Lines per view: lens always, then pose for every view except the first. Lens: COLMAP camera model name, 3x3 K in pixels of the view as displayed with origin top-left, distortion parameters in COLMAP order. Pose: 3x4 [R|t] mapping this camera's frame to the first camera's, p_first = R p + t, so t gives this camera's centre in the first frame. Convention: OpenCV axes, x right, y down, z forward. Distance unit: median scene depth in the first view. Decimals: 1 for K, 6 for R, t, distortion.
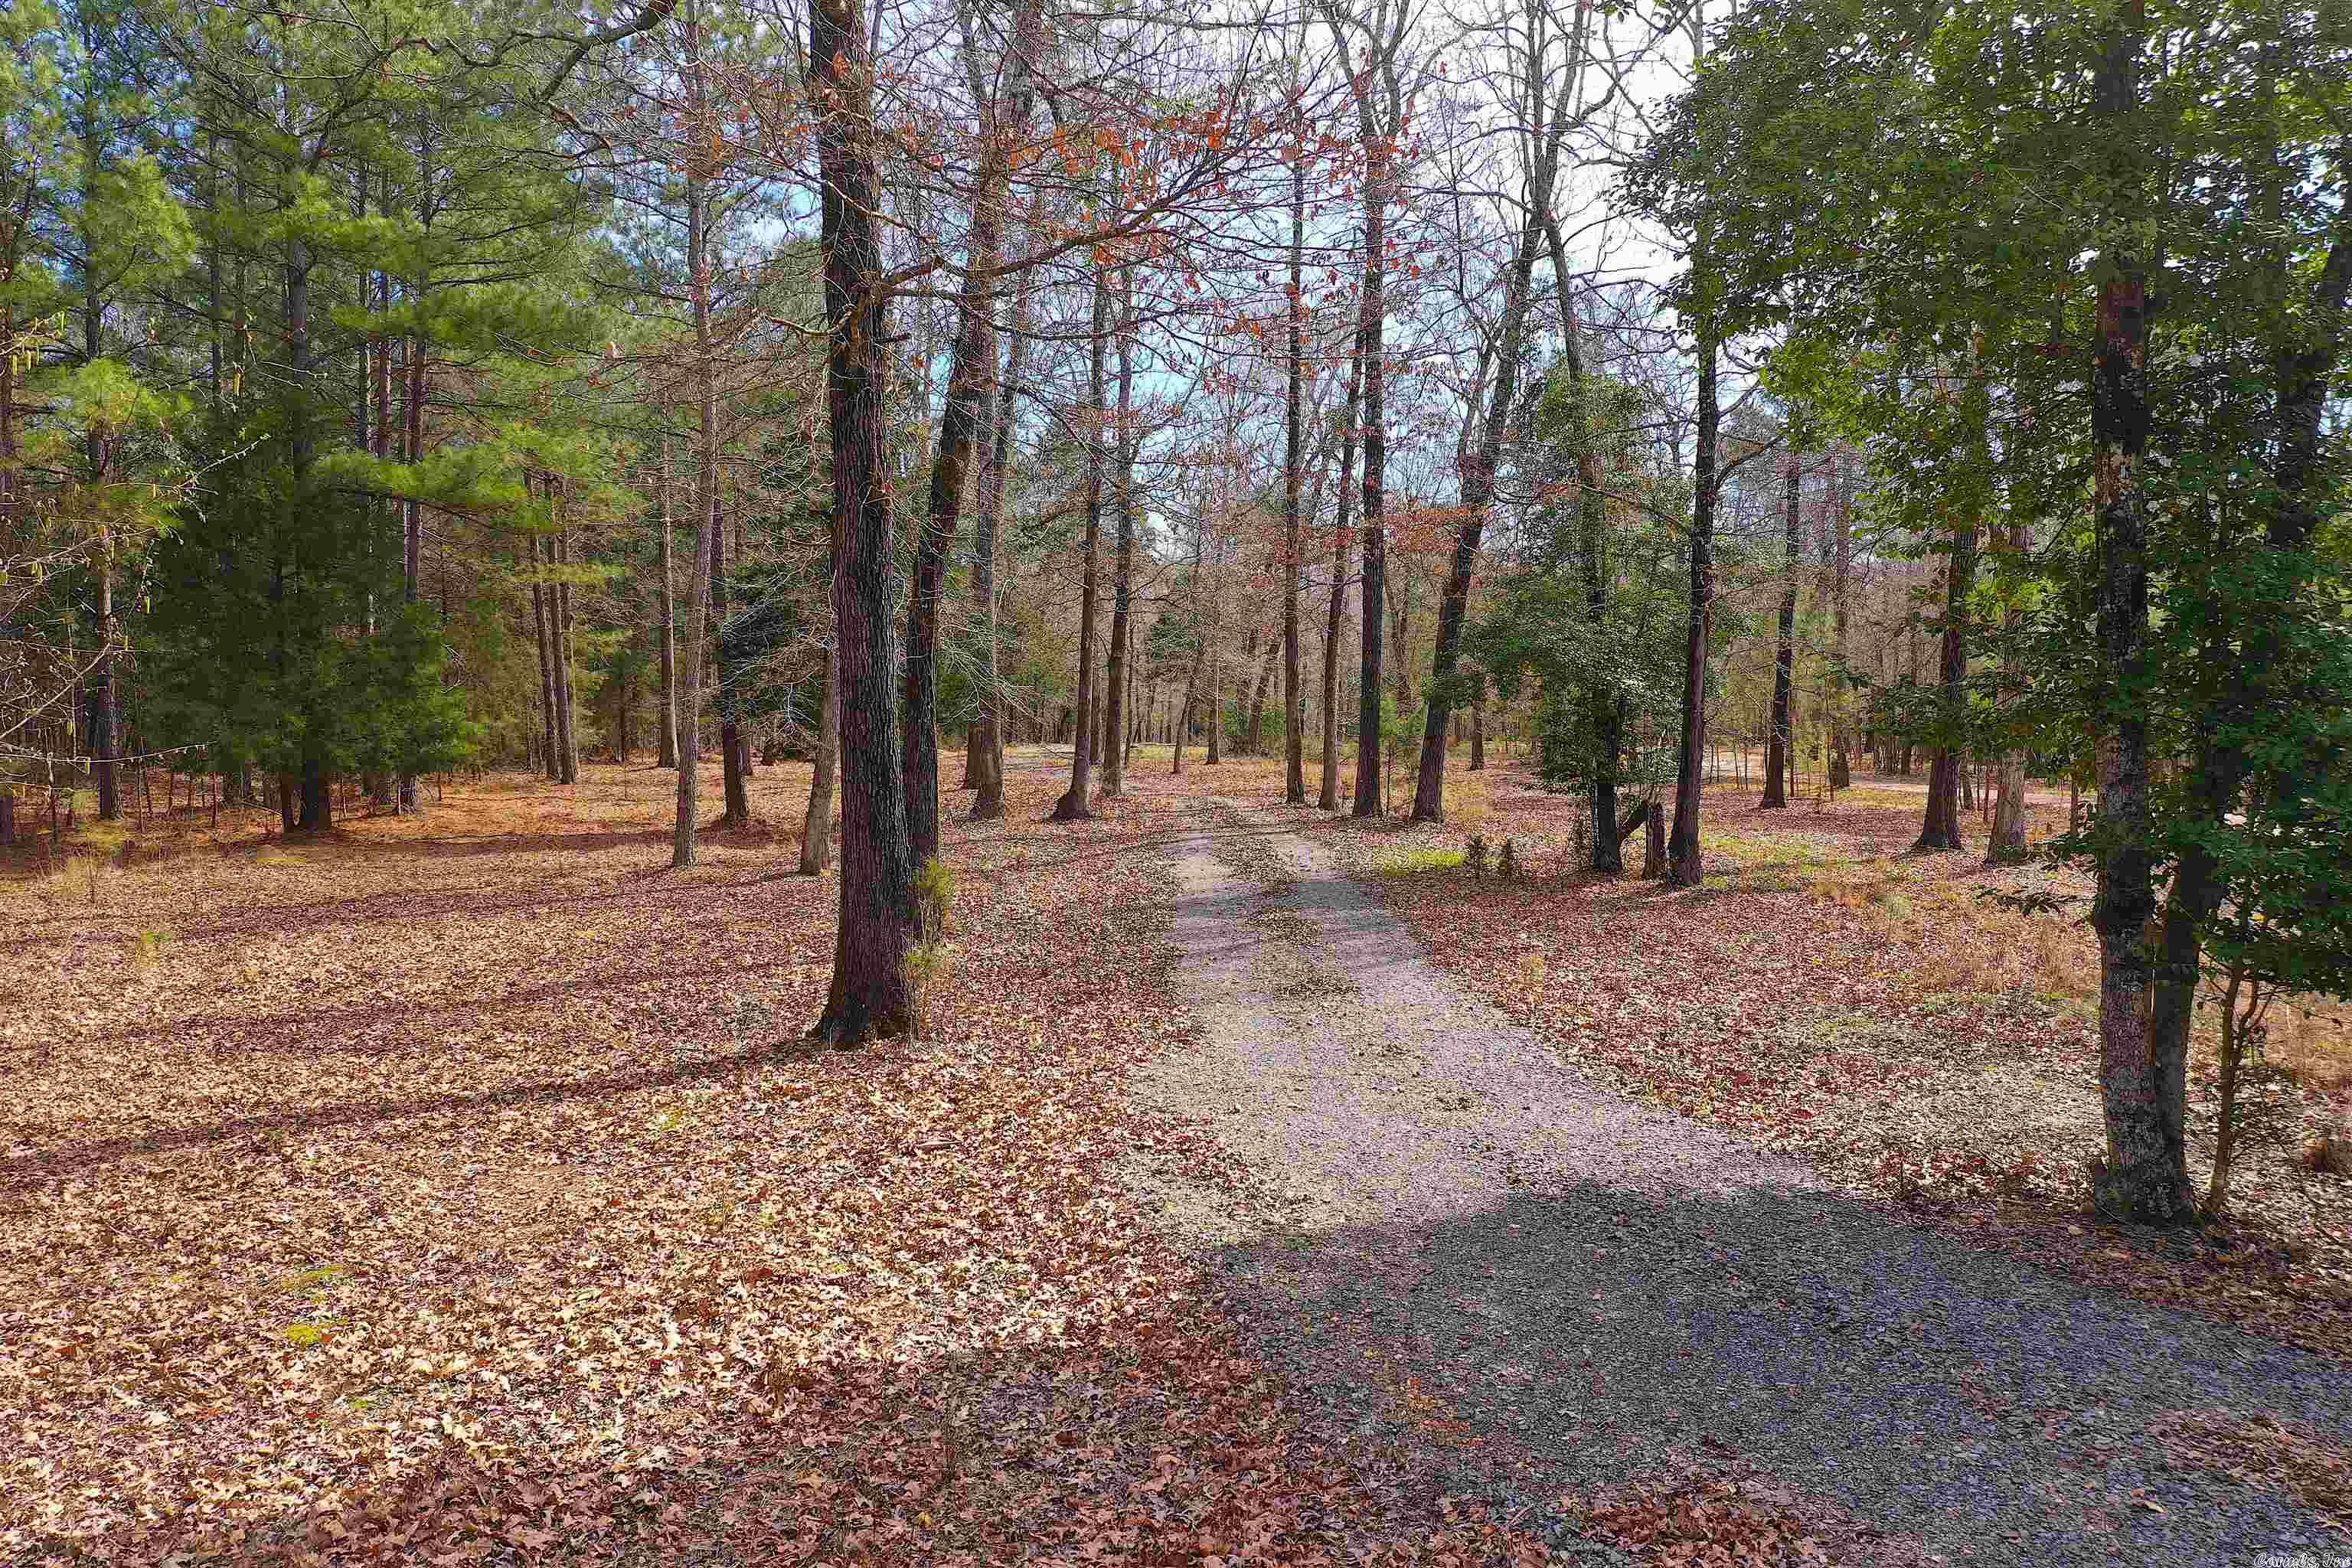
lens RADIAL K [[1905.7, 0, 1176.0], [0, 1905.7, 784.0], [0, 0, 1]] dist [-0.011982, -0.001981]
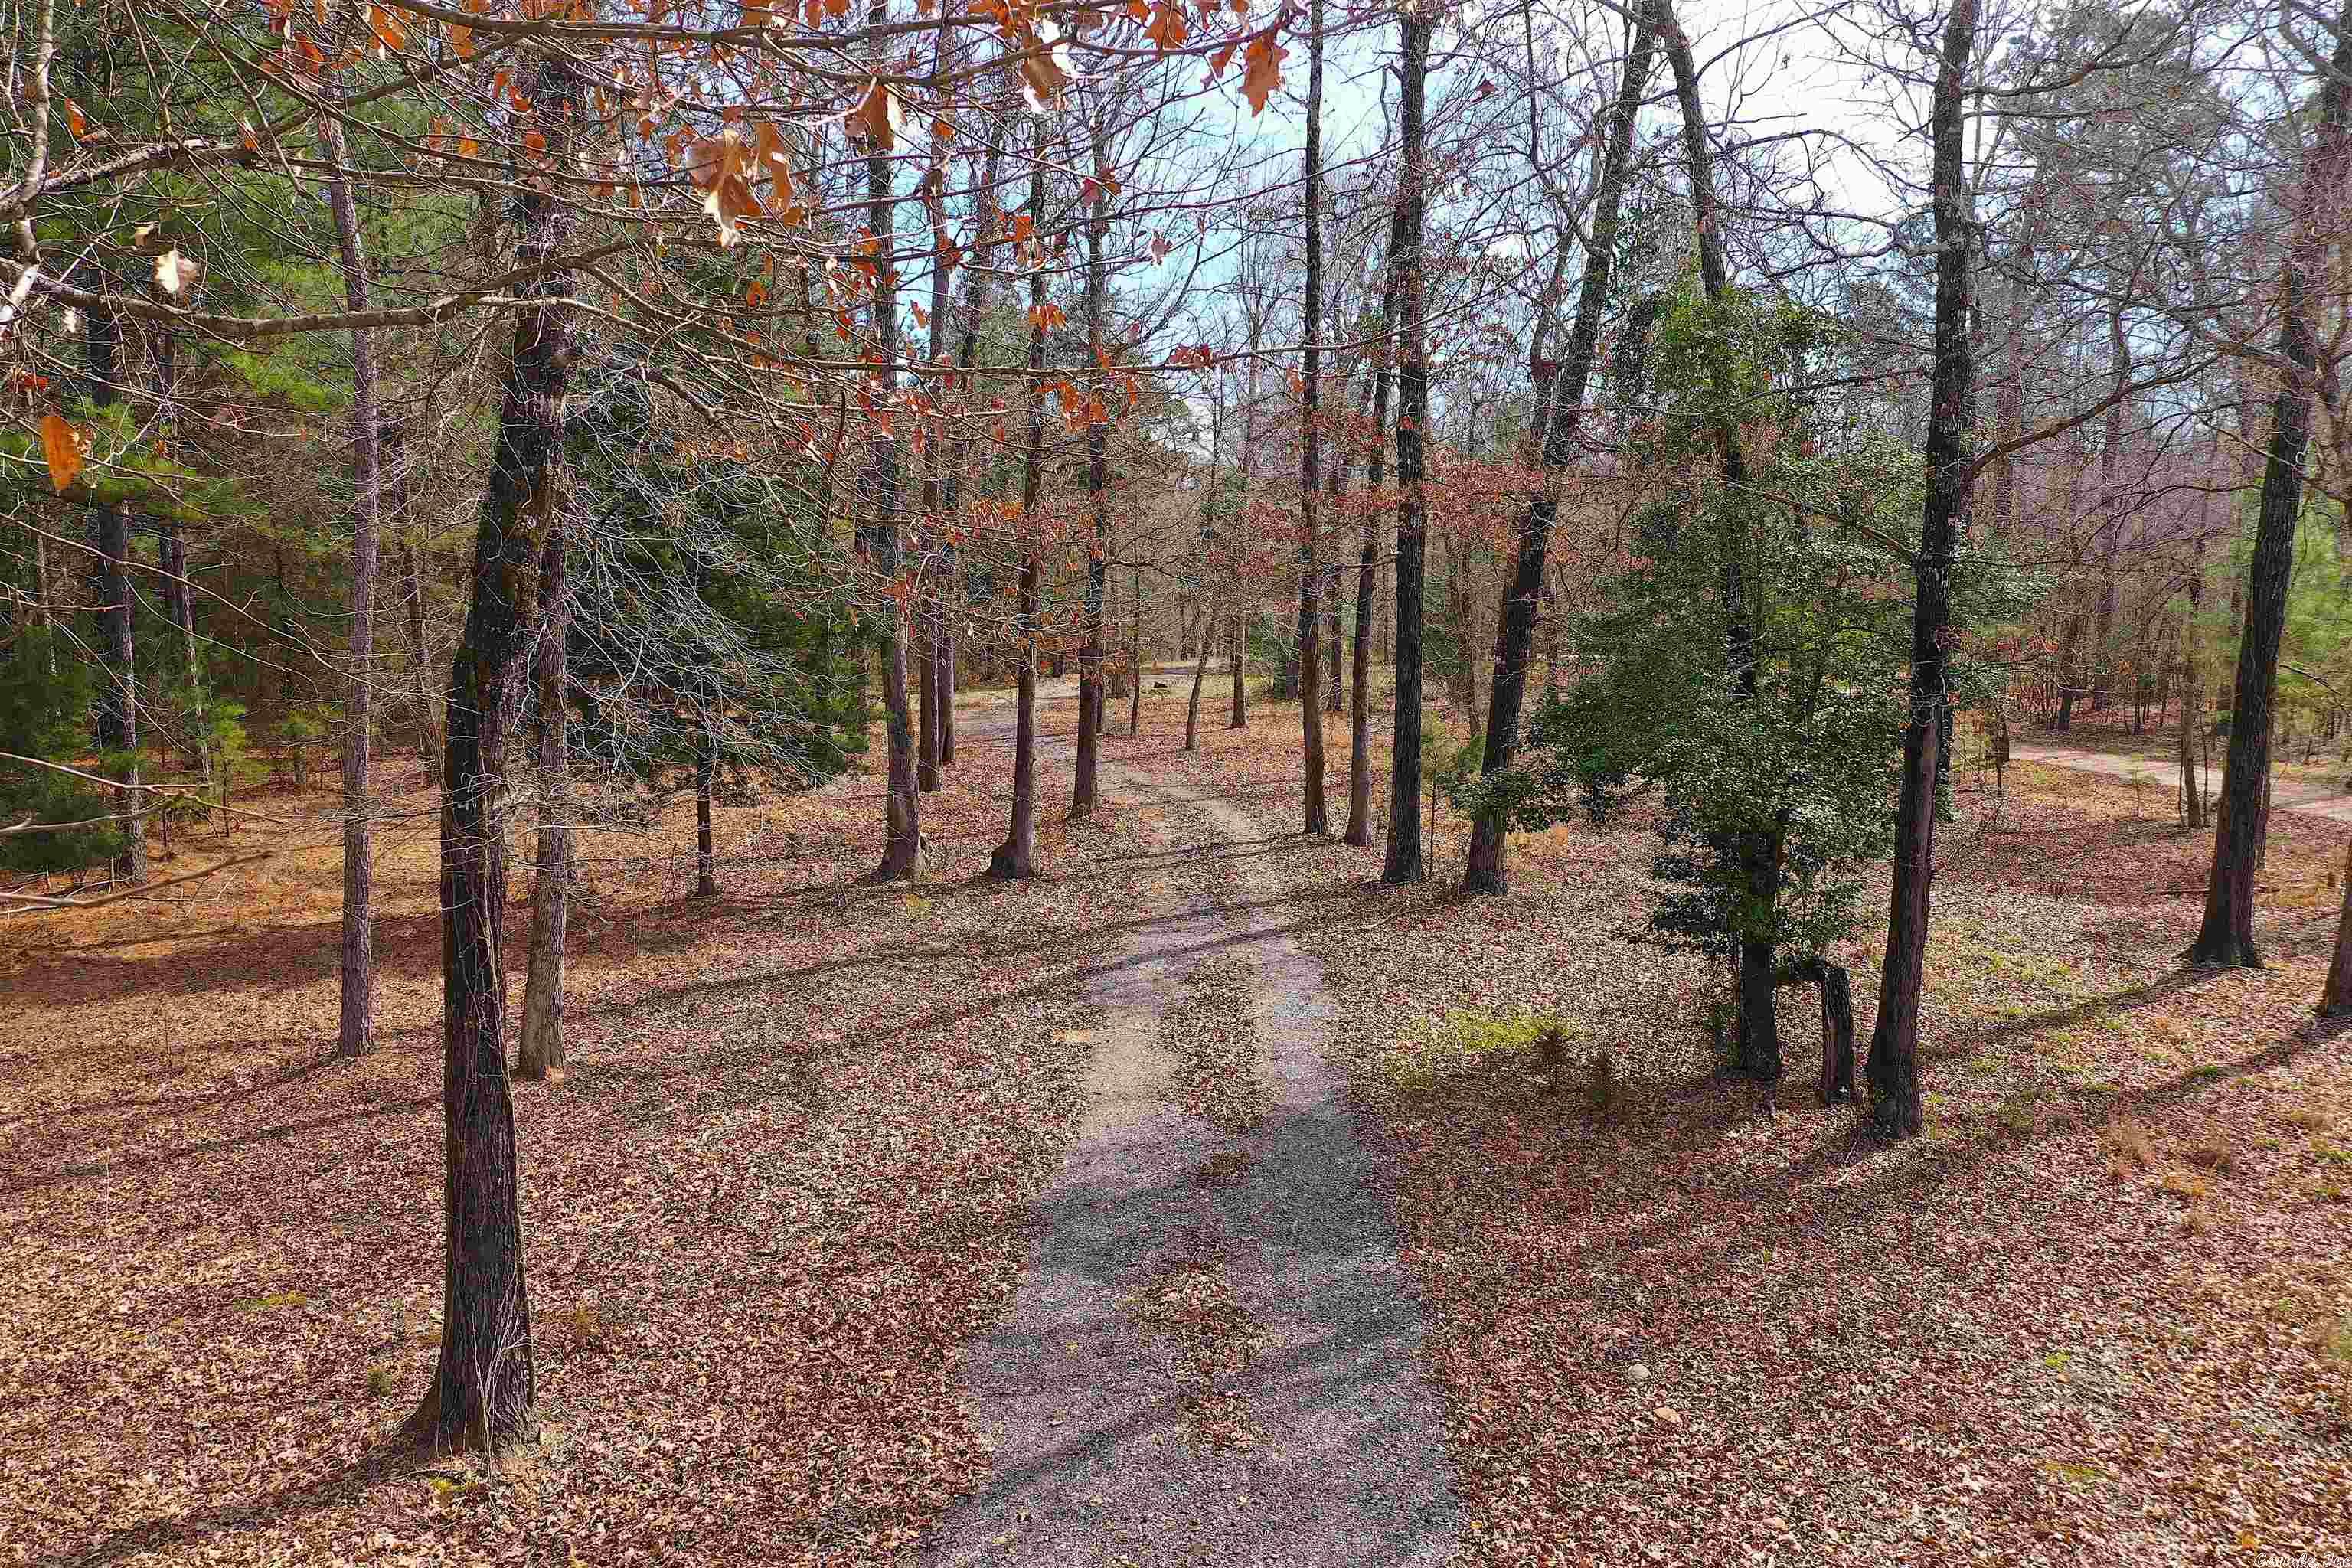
lens RADIAL K [[1845.2, 0, 1176.0], [0, 1845.2, 784.0], [0, 0, 1]] dist [-0.004058, 0.000287]
pose [[0.999051, -0.006050, -0.043131, 0.044711], [0.009169, 0.997327, 0.072495, -0.076181], [0.042577, -0.072822, 0.996436, 0.292236]]
